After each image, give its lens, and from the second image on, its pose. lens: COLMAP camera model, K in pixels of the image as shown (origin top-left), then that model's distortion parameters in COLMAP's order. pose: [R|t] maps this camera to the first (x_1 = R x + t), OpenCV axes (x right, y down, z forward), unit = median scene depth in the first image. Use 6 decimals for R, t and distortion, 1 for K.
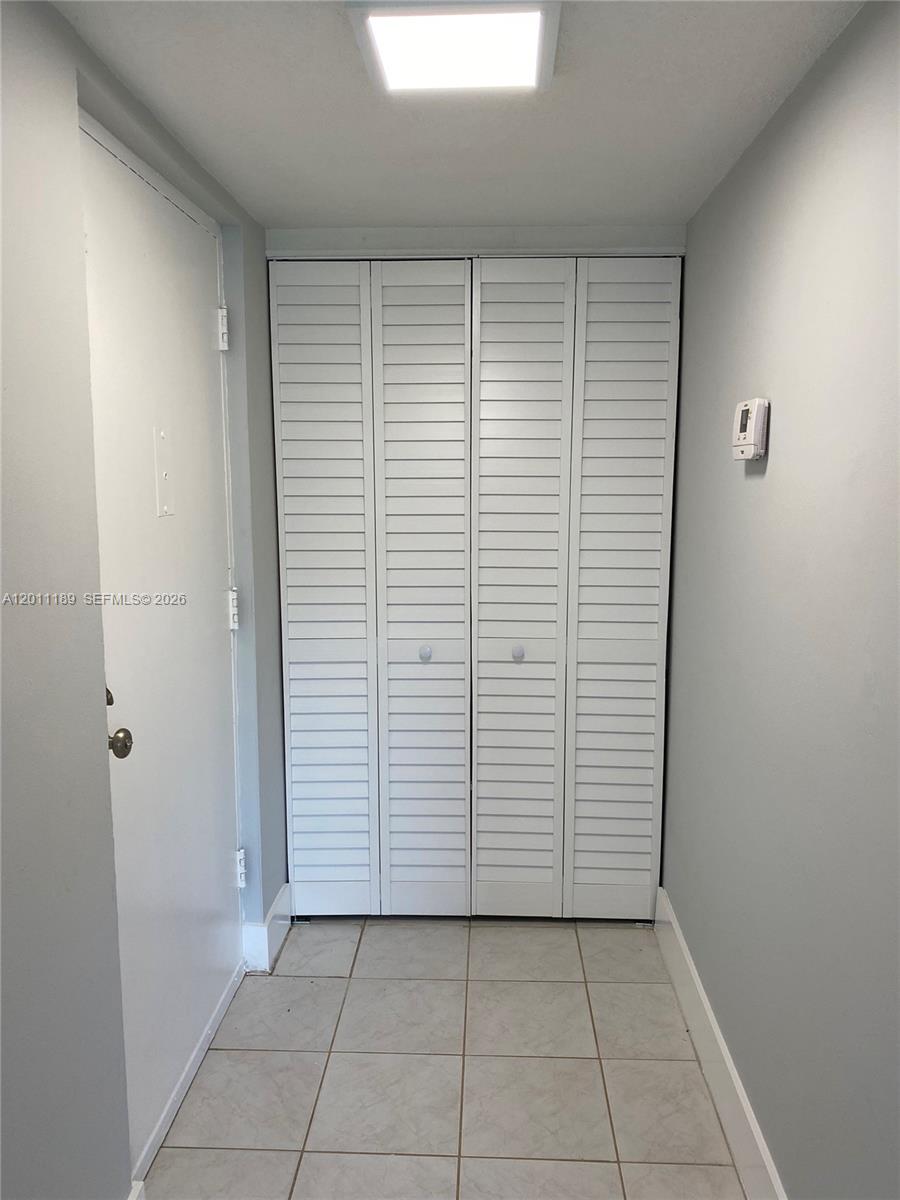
lens RADIAL K [[918.8, 0, 454.0], [0, 918.8, 597.4], [0, 0, 1]] dist [0.012923, -0.015066]
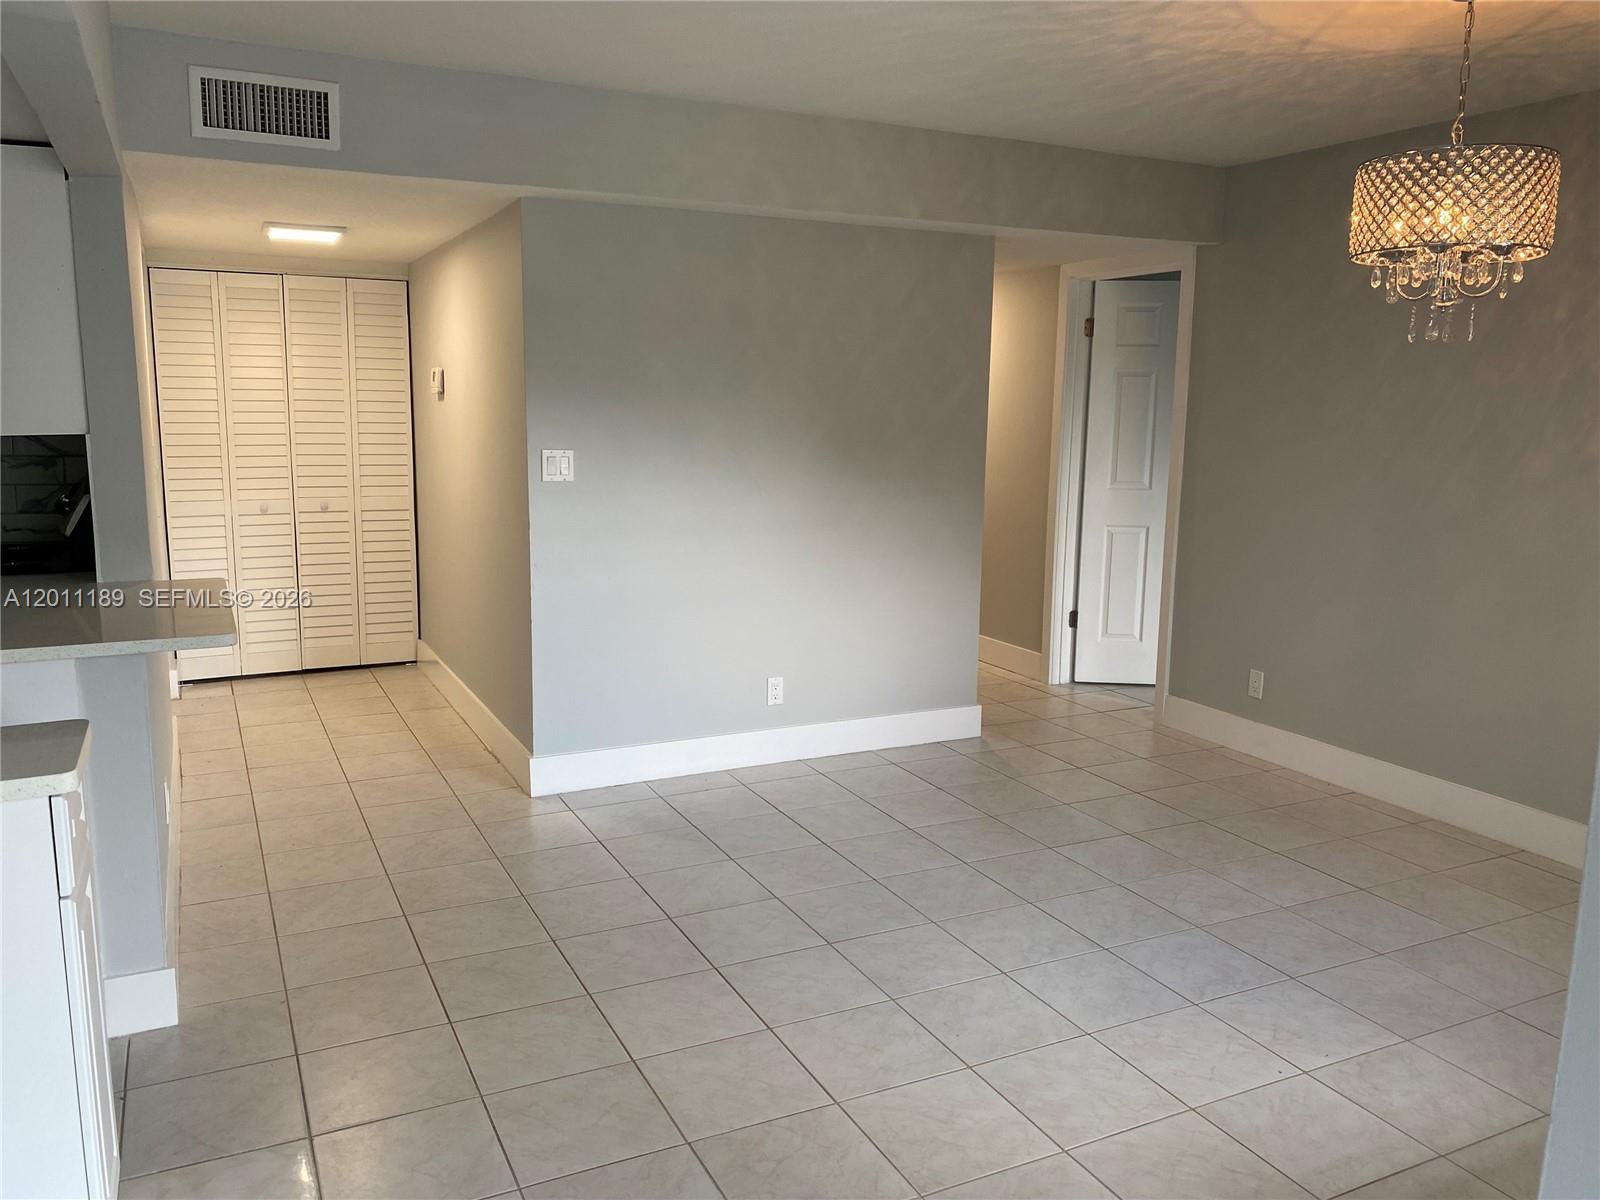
lens RADIAL K [[1225.0, 0, 797.2], [0, 1225.0, 595.7], [0, 0, 1]] dist [0.012923, -0.015066]
pose [[0.875002, -0.061250, 0.480228, -0.261626], [0.056256, 0.998108, 0.024802, 0.217192], [-0.480839, 0.005314, 0.876793, -1.391312]]
